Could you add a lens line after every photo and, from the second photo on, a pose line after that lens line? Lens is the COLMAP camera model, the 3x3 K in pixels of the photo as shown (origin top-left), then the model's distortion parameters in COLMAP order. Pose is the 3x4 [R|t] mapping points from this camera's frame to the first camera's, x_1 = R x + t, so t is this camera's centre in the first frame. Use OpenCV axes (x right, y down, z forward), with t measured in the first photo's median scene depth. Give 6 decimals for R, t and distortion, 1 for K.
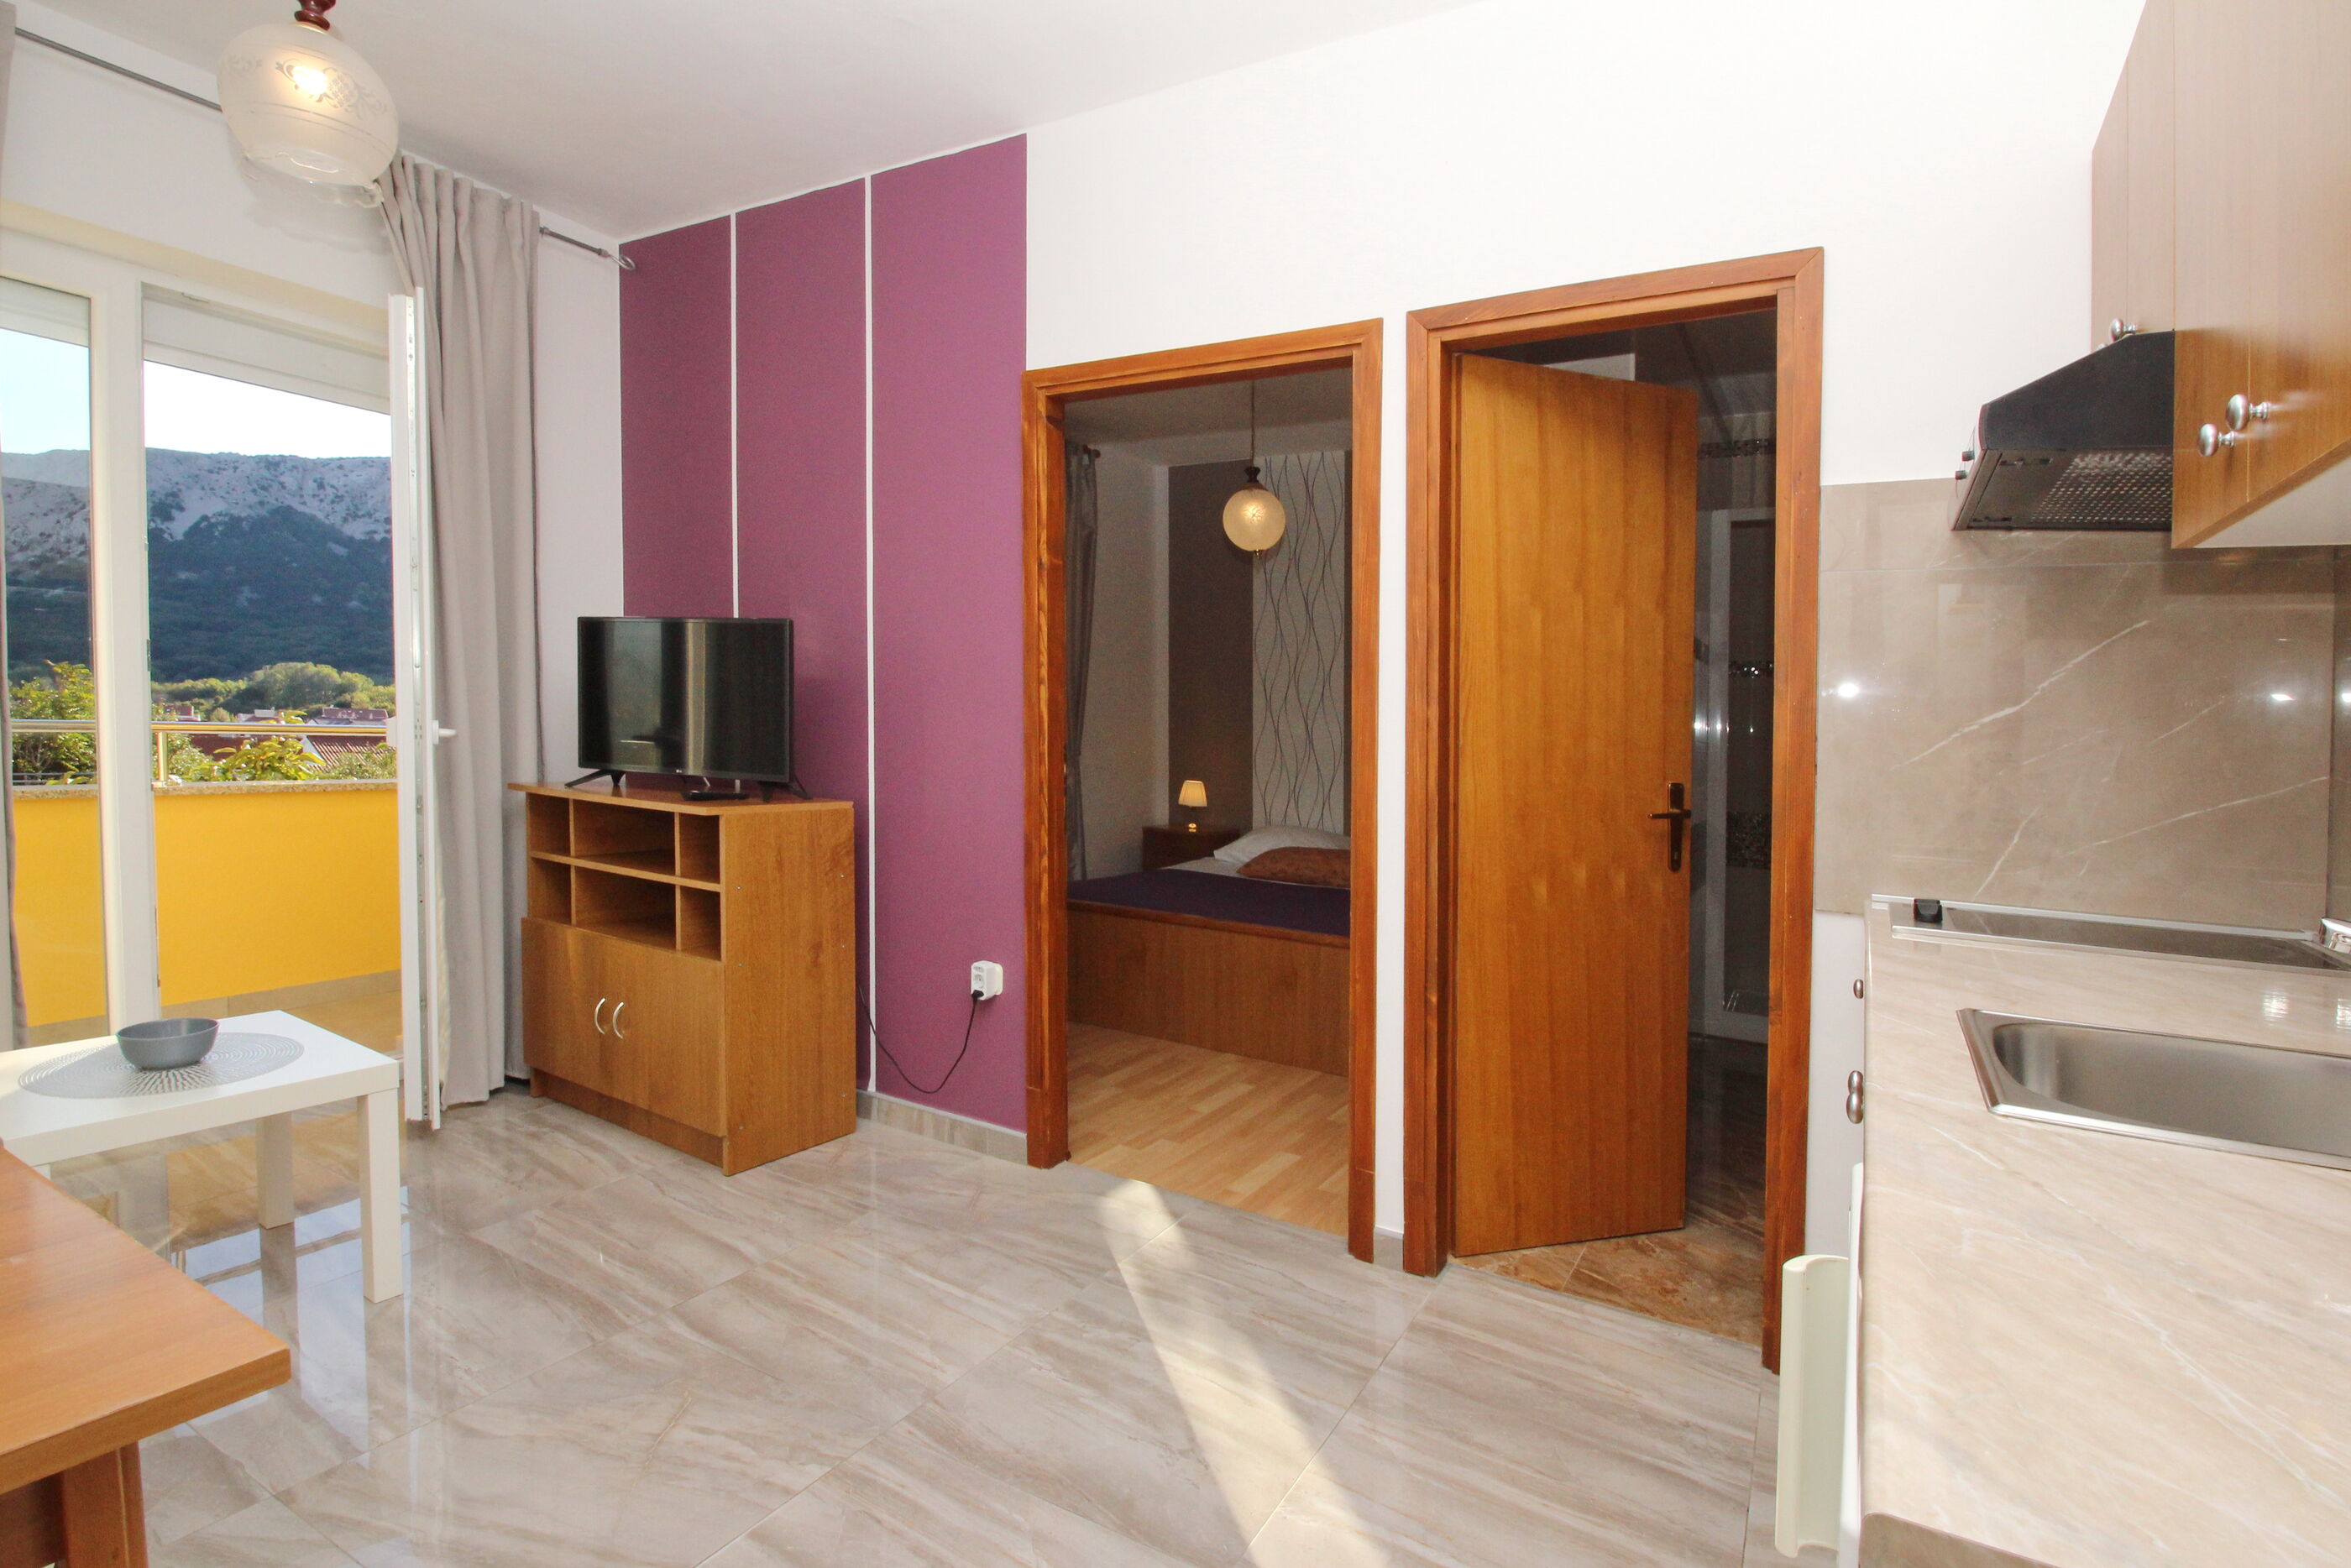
lens RADIAL K [[1166.0, 0, 1175.5], [0, 1166.0, 784.0], [0, 0, 1]] dist [0.000826, -0.016820]
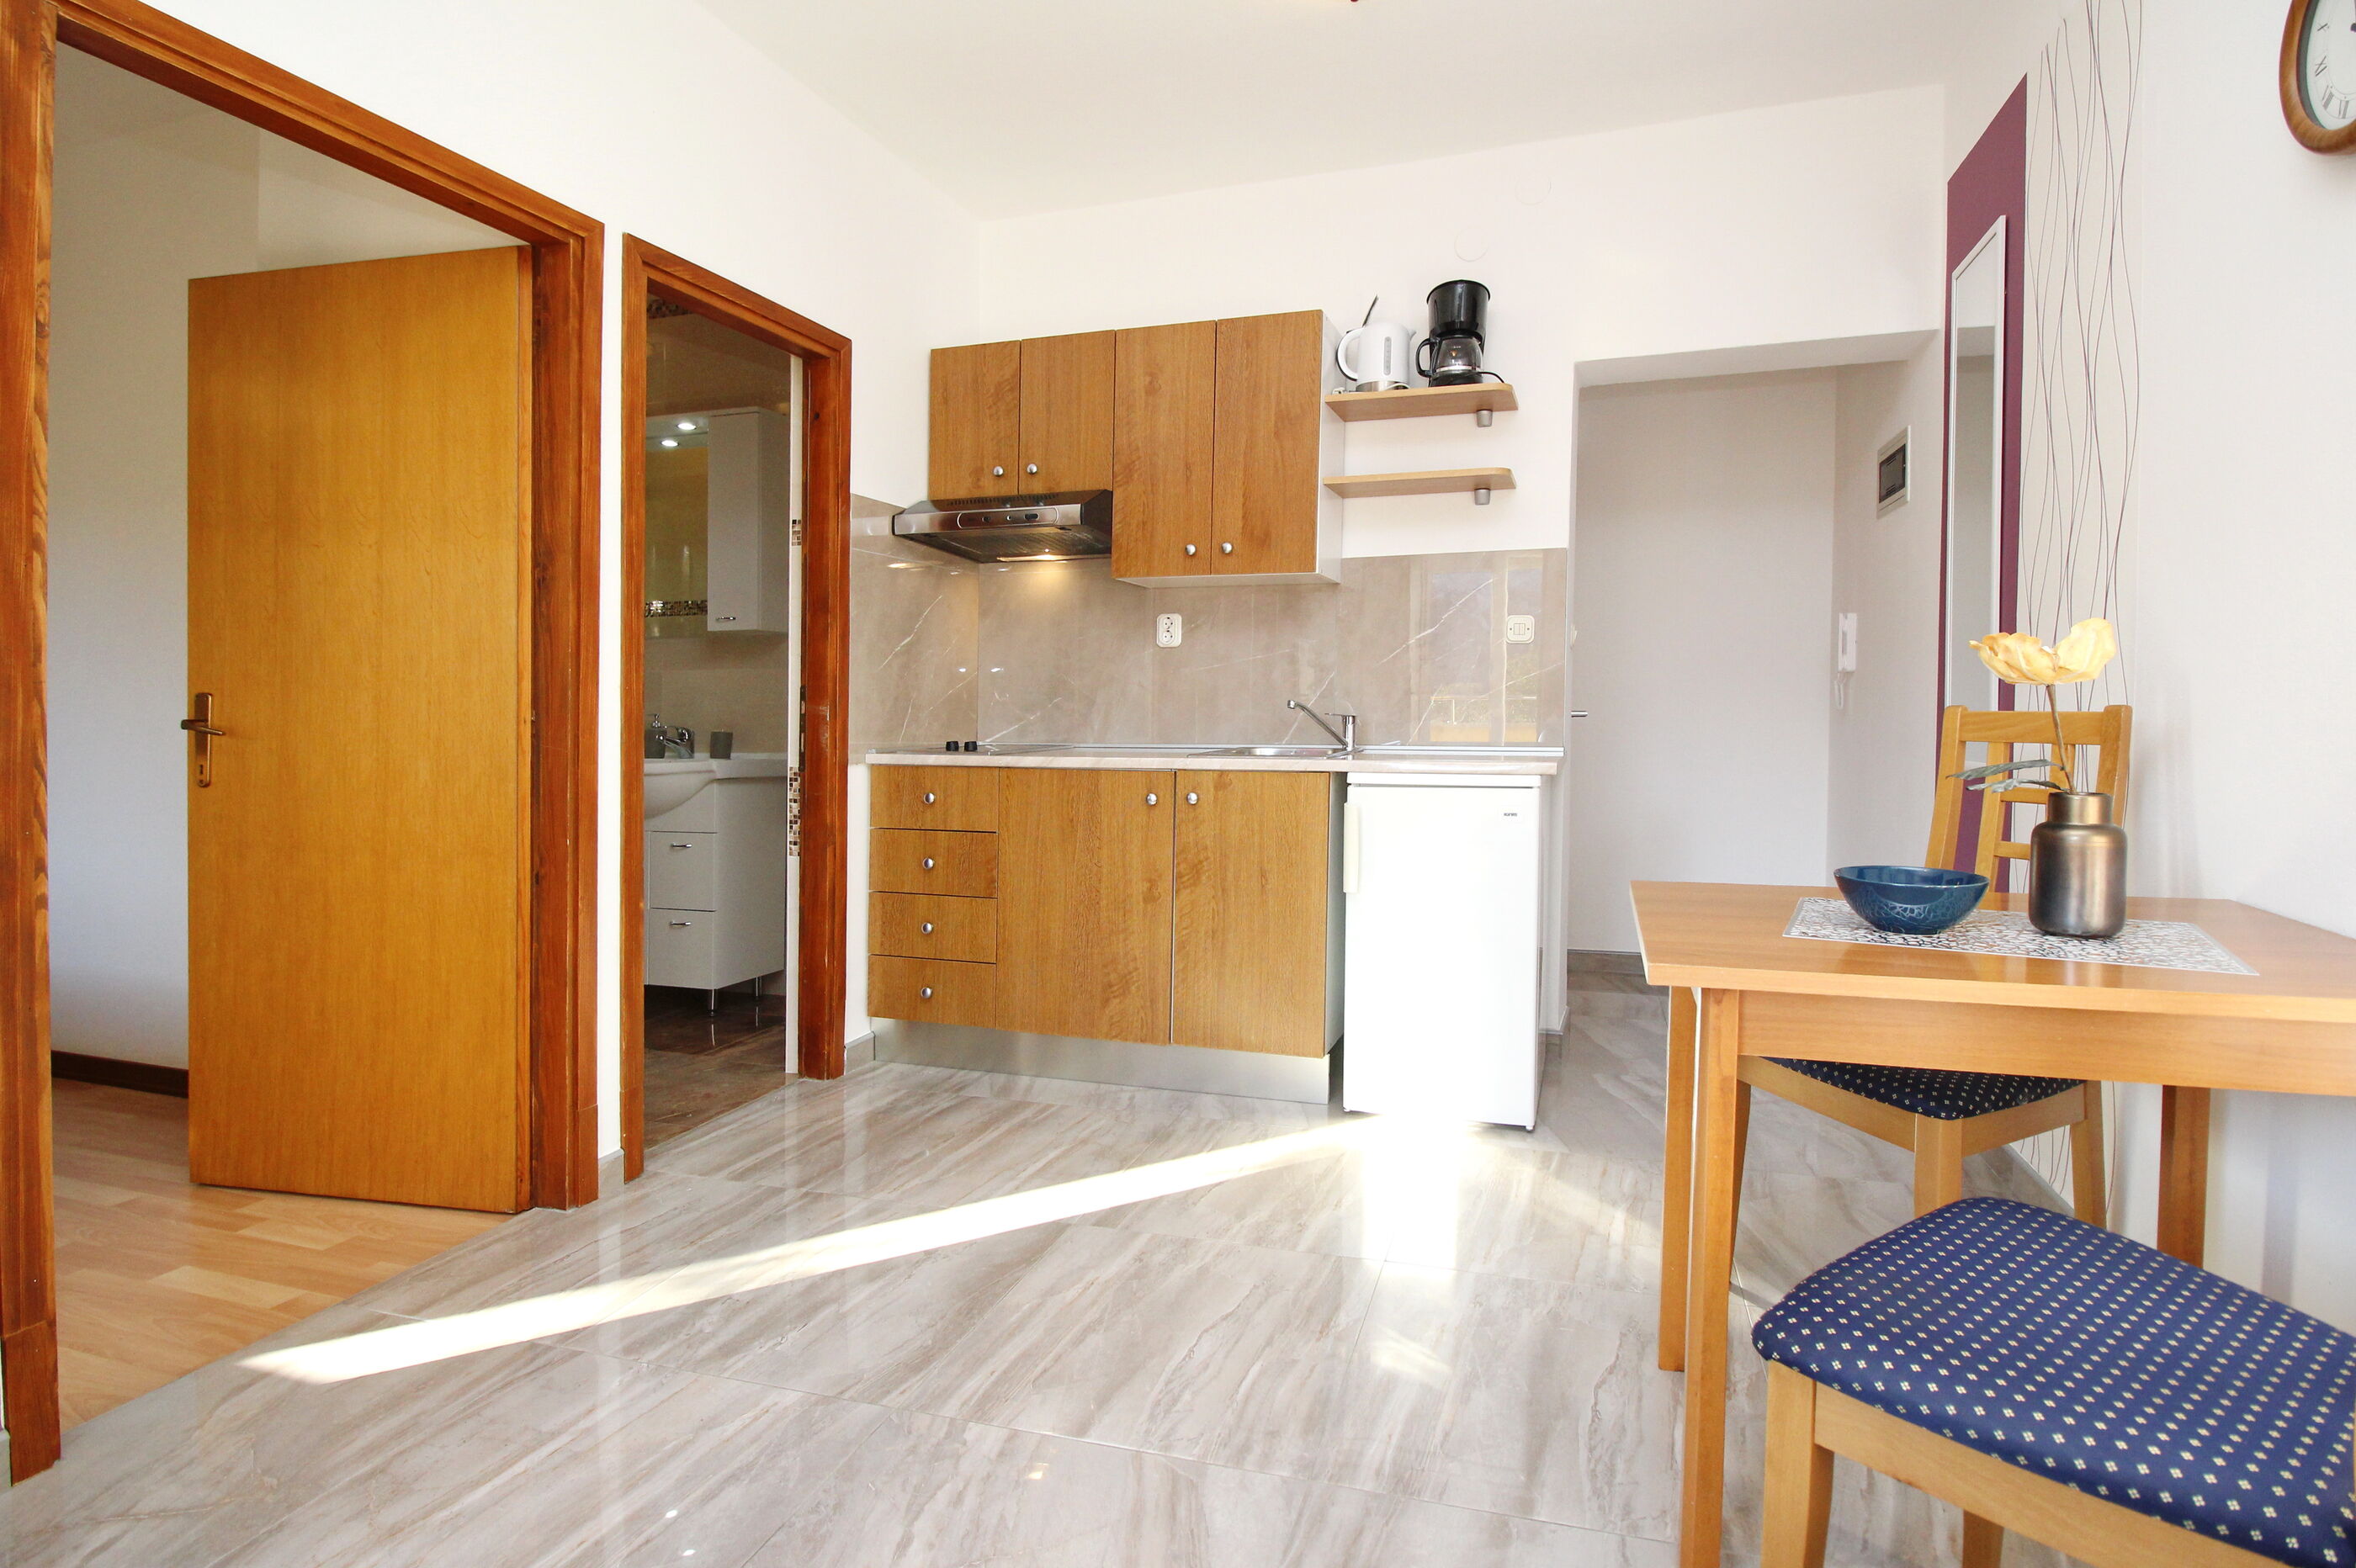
lens RADIAL K [[1076.1, 0, 1283.7], [0, 1076.1, 728.5], [0, 0, 1]] dist [0.000068, -0.005515]
pose [[-0.253063, -0.057509, 0.965739, -0.707863], [0.043053, 0.996573, 0.070627, -0.011522], [-0.966491, 0.059451, -0.249720, 0.570804]]
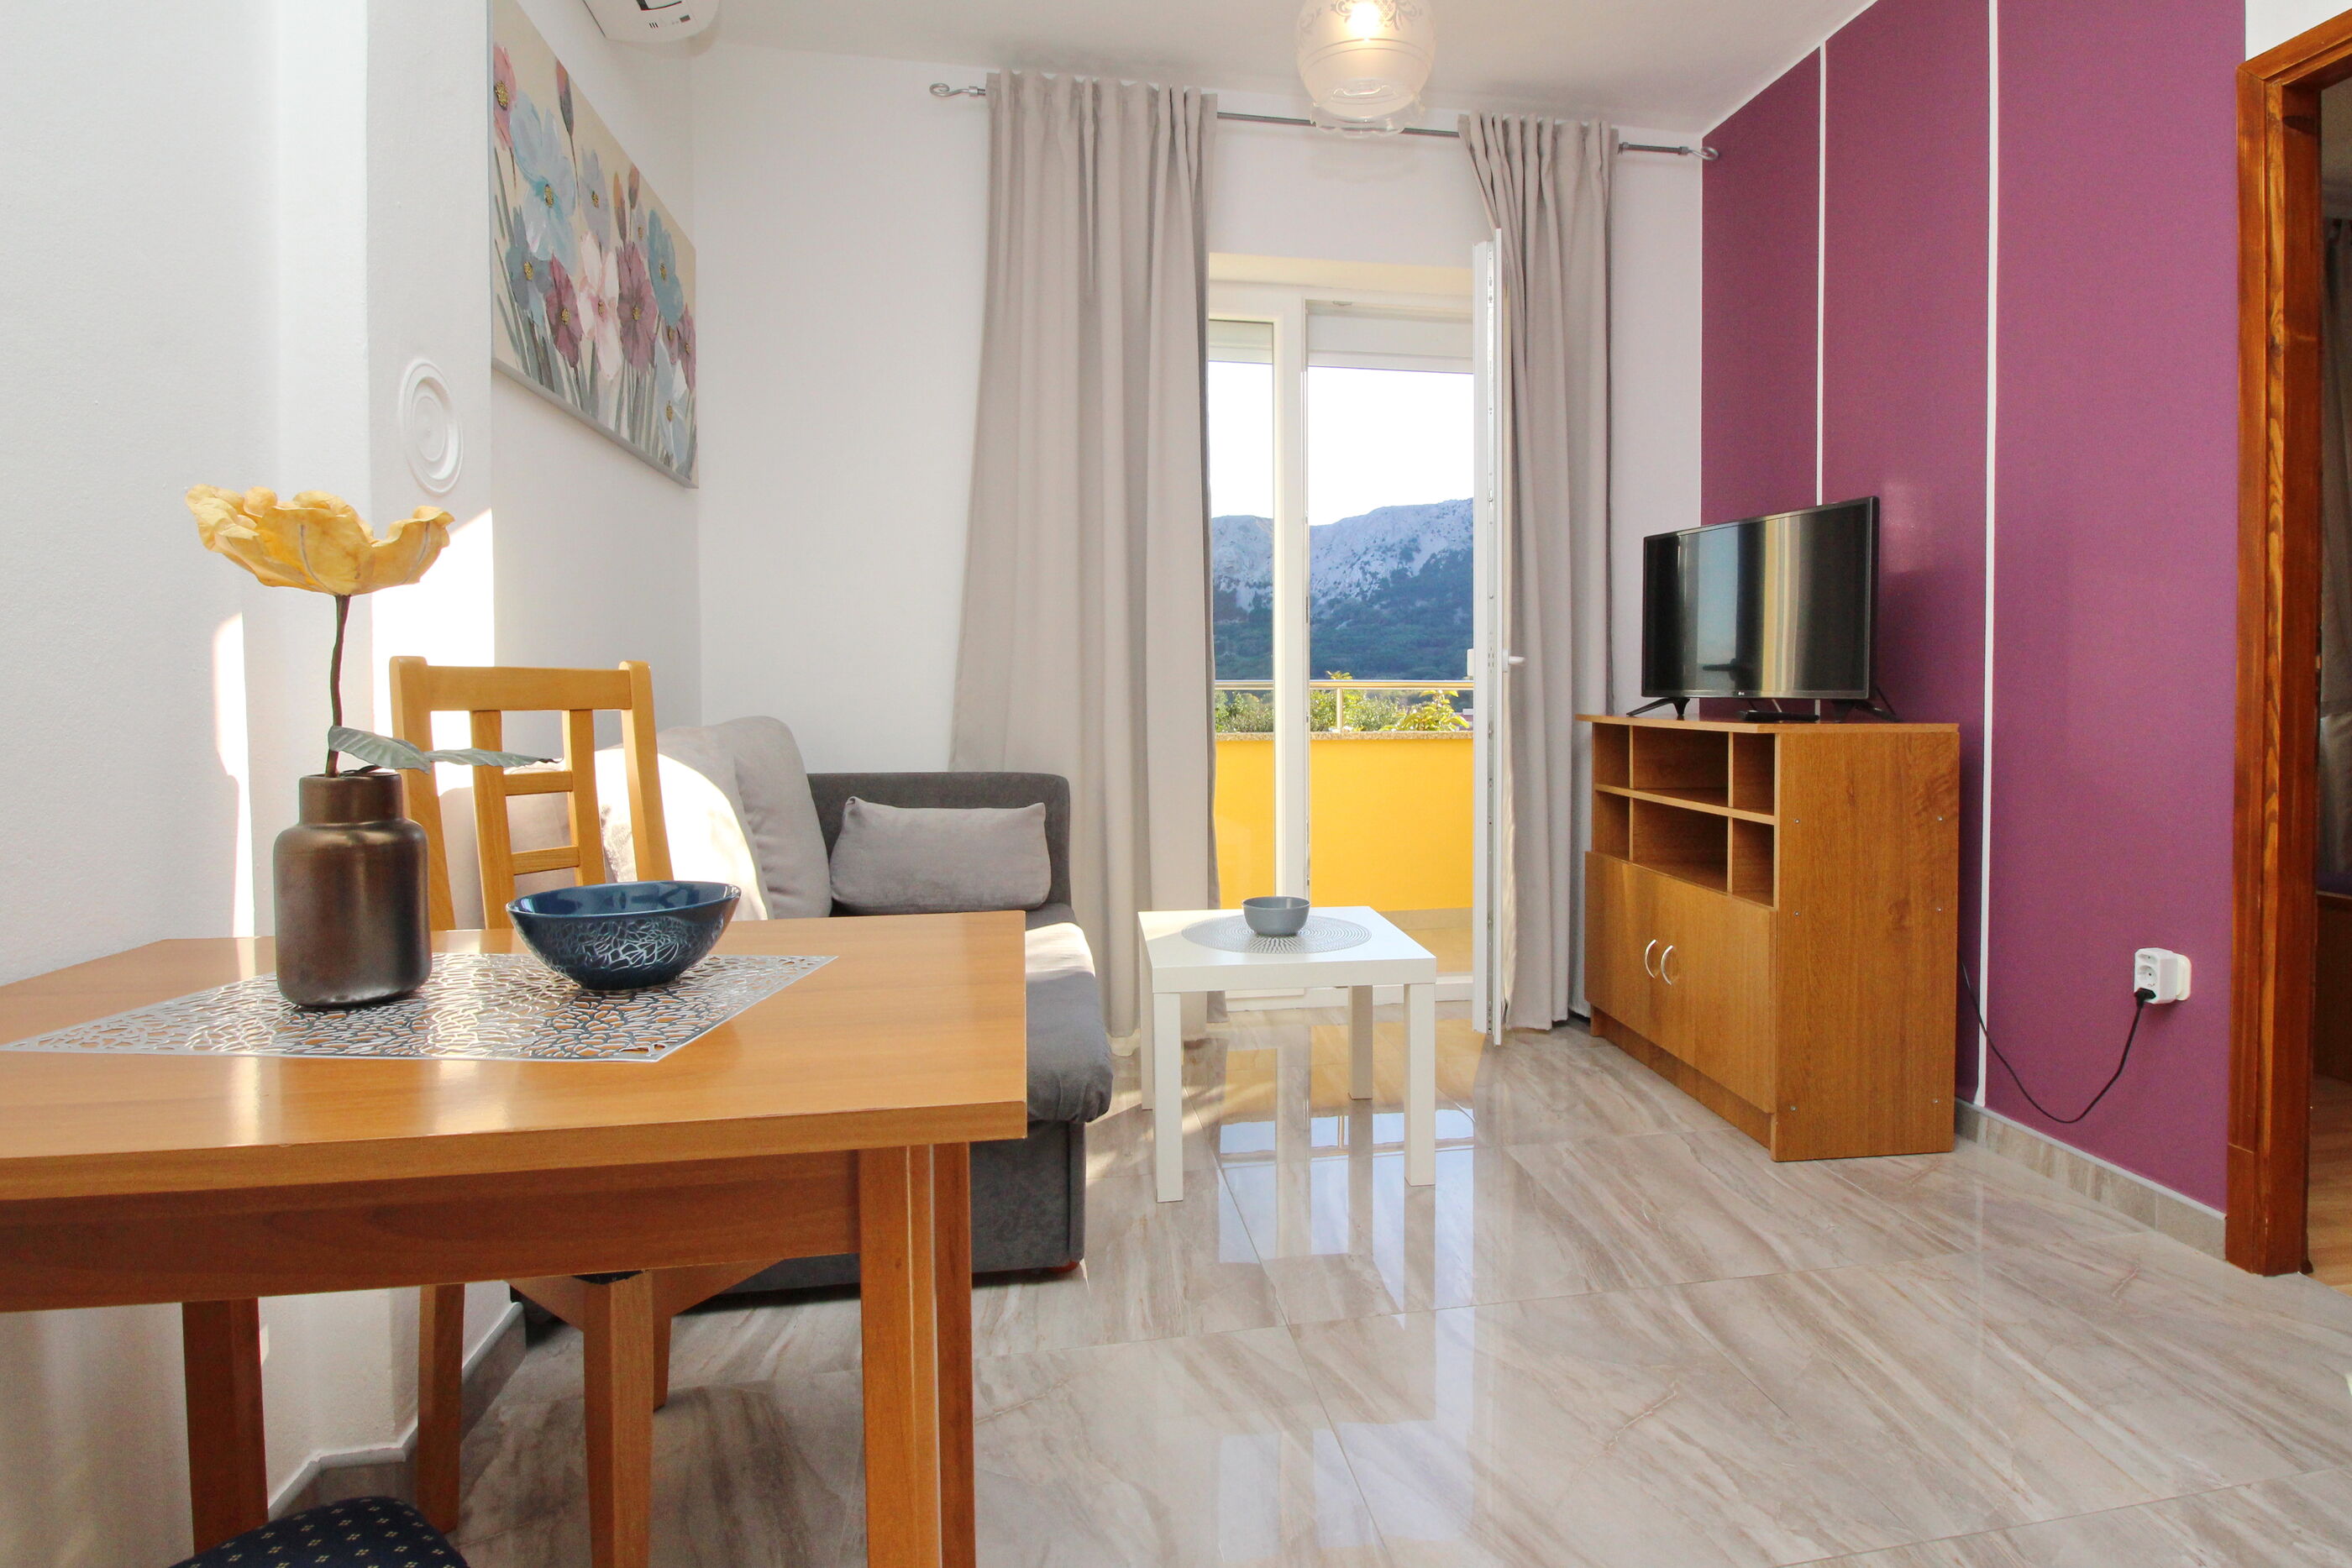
lens RADIAL K [[1206.1, 0, 1229.9], [0, 1206.1, 777.2], [0, 0, 1]] dist [0.002733, -0.015065]
pose [[0.651151, 0.018060, -0.758733, 0.015631], [-0.017573, 0.999808, 0.008717, 0.055968], [0.758744, 0.007657, 0.651343, 0.125436]]
